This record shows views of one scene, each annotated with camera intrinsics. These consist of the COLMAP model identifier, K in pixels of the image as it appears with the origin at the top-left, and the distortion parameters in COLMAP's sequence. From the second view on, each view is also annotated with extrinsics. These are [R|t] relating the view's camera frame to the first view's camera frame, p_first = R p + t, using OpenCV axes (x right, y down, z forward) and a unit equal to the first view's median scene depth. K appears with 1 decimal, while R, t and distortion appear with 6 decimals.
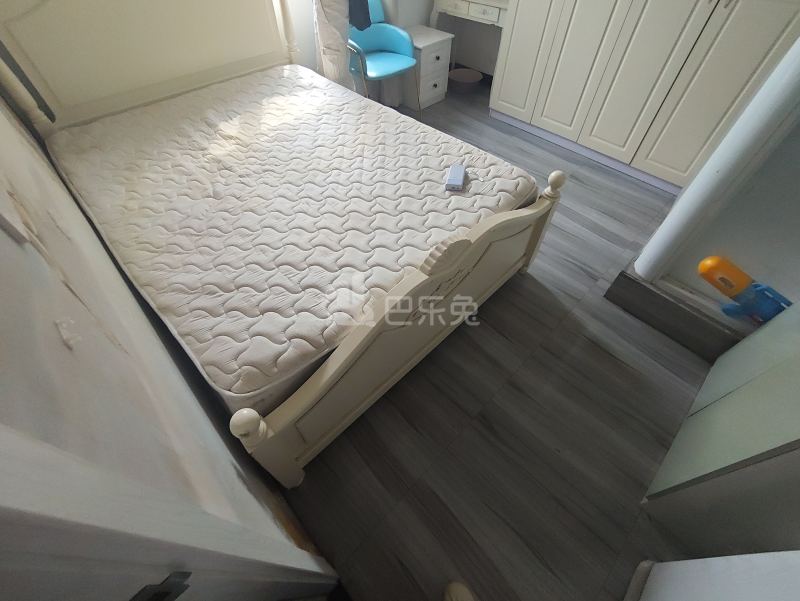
lens RADIAL K [[361.2, 0, 402.0], [0, 361.2, 290.3], [0, 0, 1]] dist [0.017092, 0.000084]
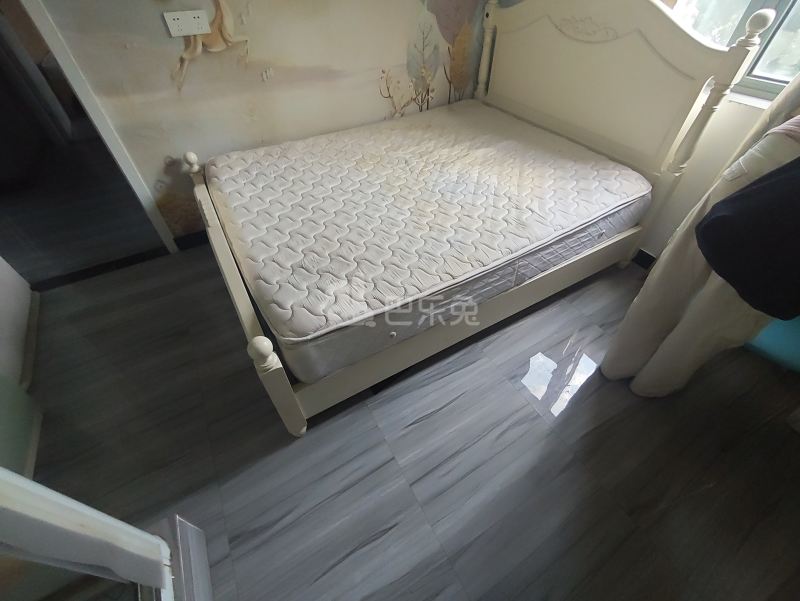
lens RADIAL K [[354.8, 0, 400.0], [0, 354.8, 300.5], [0, 0, 1]] dist [0.012752, 0.000728]
pose [[-0.234947, 0.697657, -0.676812, 0.763117], [-0.749952, 0.312859, 0.582831, -0.936155], [0.618362, 0.644511, 0.449704, 0.830141]]
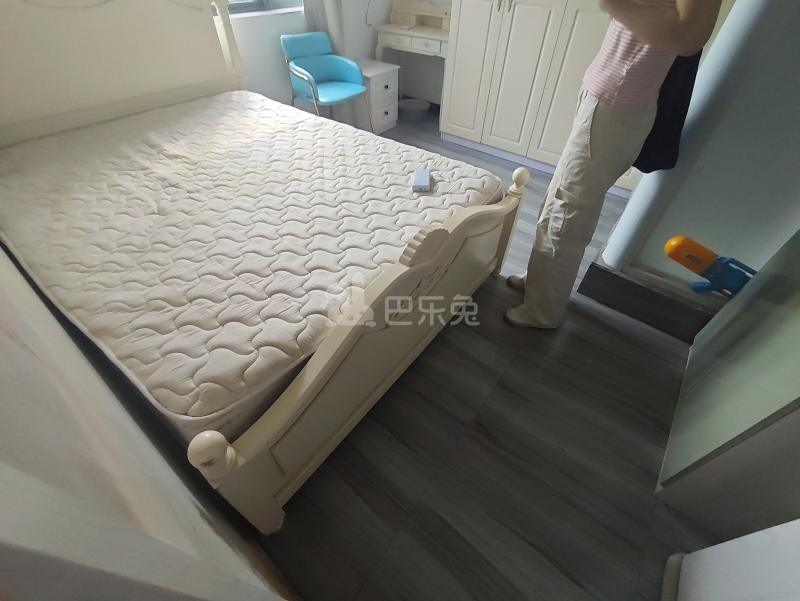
lens RADIAL K [[354.8, 0, 400.0], [0, 354.8, 300.5], [0, 0, 1]] dist [0.012752, 0.000728]
pose [[0.990503, -0.085266, 0.107858, -0.043801], [0.094836, 0.991689, -0.086949, 0.096596], [-0.099548, 0.096352, 0.990357, 0.093621]]
